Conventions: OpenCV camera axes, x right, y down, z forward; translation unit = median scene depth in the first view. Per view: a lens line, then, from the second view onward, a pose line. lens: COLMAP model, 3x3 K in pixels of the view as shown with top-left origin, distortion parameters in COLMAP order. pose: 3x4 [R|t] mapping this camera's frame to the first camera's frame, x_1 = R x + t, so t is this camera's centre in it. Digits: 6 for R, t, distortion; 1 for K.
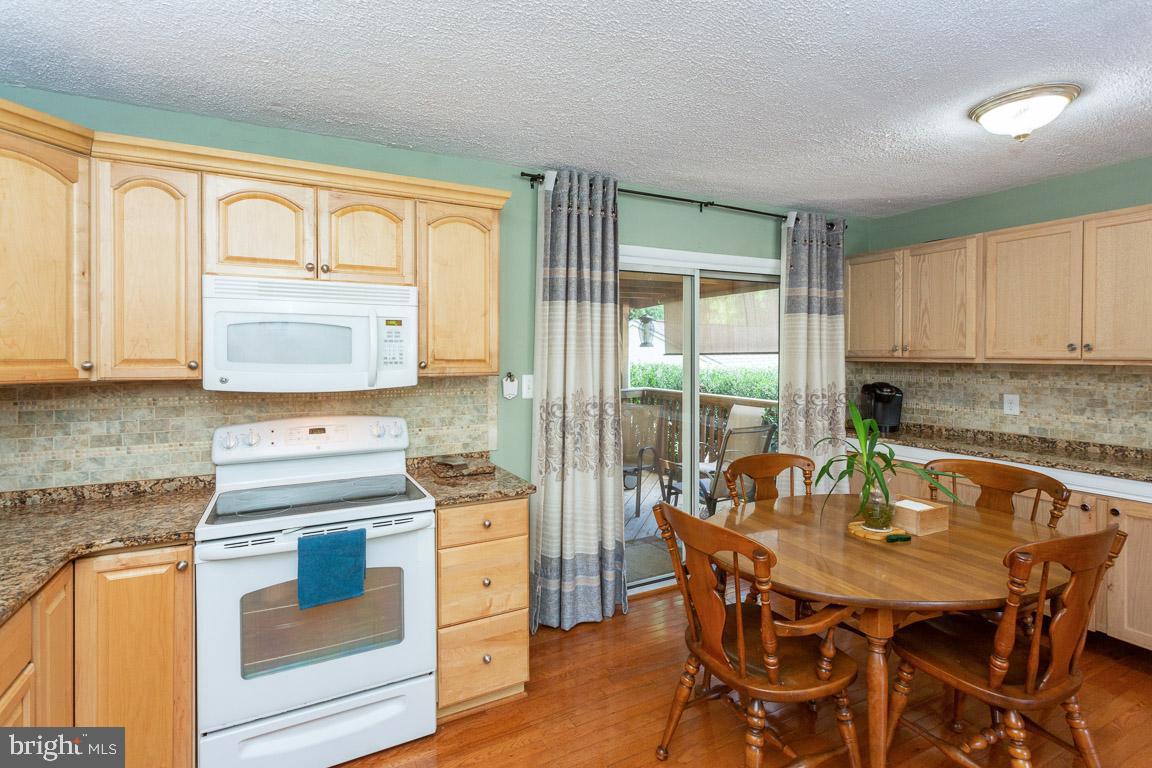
lens RADIAL K [[553.6, 0, 563.7], [0, 553.6, 360.6], [0, 0, 1]] dist [-0.000388, 0.002546]
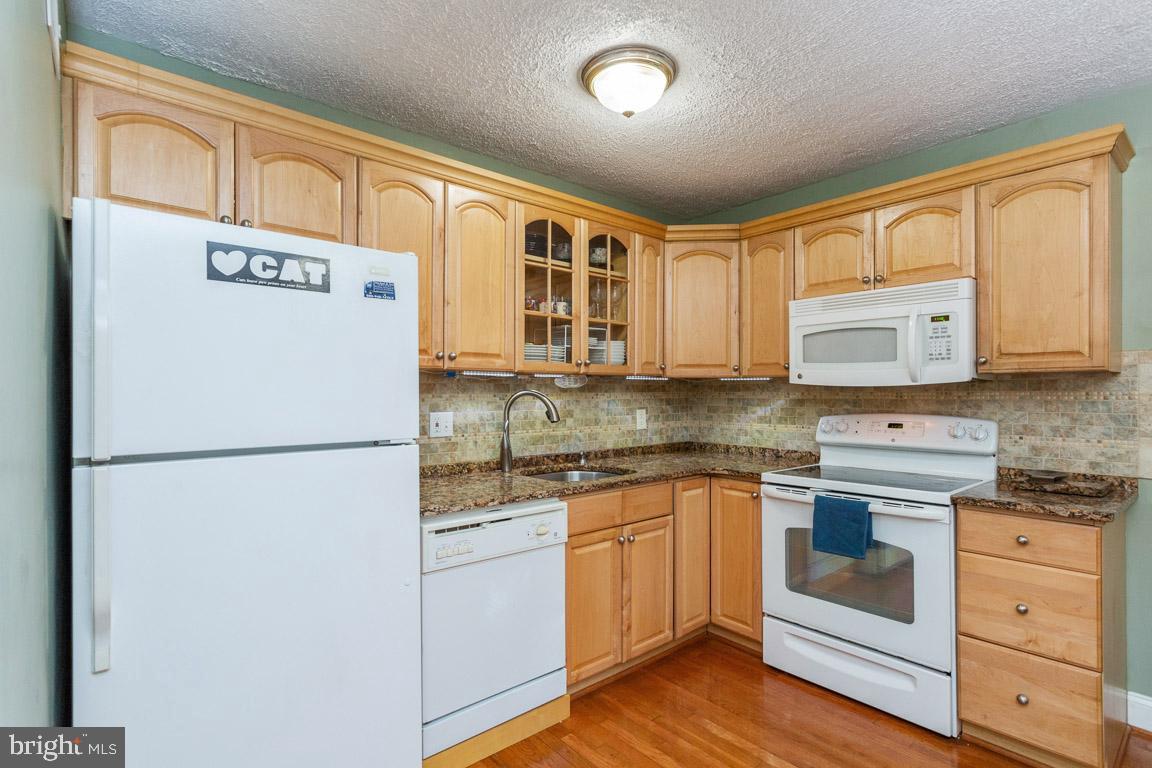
lens RADIAL K [[553.6, 0, 571.5], [0, 553.6, 389.4], [0, 0, 1]] dist [-0.000388, 0.002546]
pose [[0.233765, -0.003465, -0.972287, 0.389518], [-0.008054, 0.999952, -0.005500, 0.053856], [0.972260, 0.009116, 0.233726, 0.091821]]
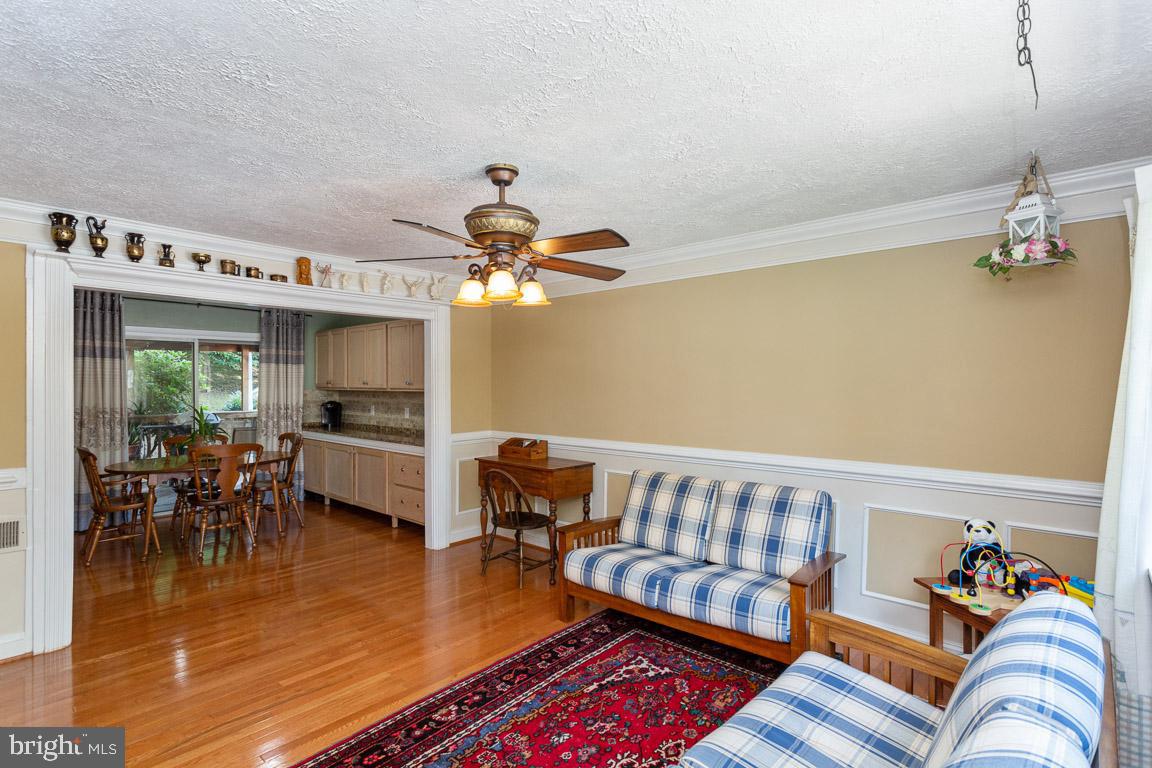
lens RADIAL K [[553.6, 0, 578.8], [0, 553.6, 385.4], [0, 0, 1]] dist [-0.000388, 0.002546]
pose [[0.936349, 0.001265, 0.351068, 0.906819], [0.003487, 0.999911, -0.012904, 0.017856], [-0.351053, 0.013307, 0.936261, -1.336942]]
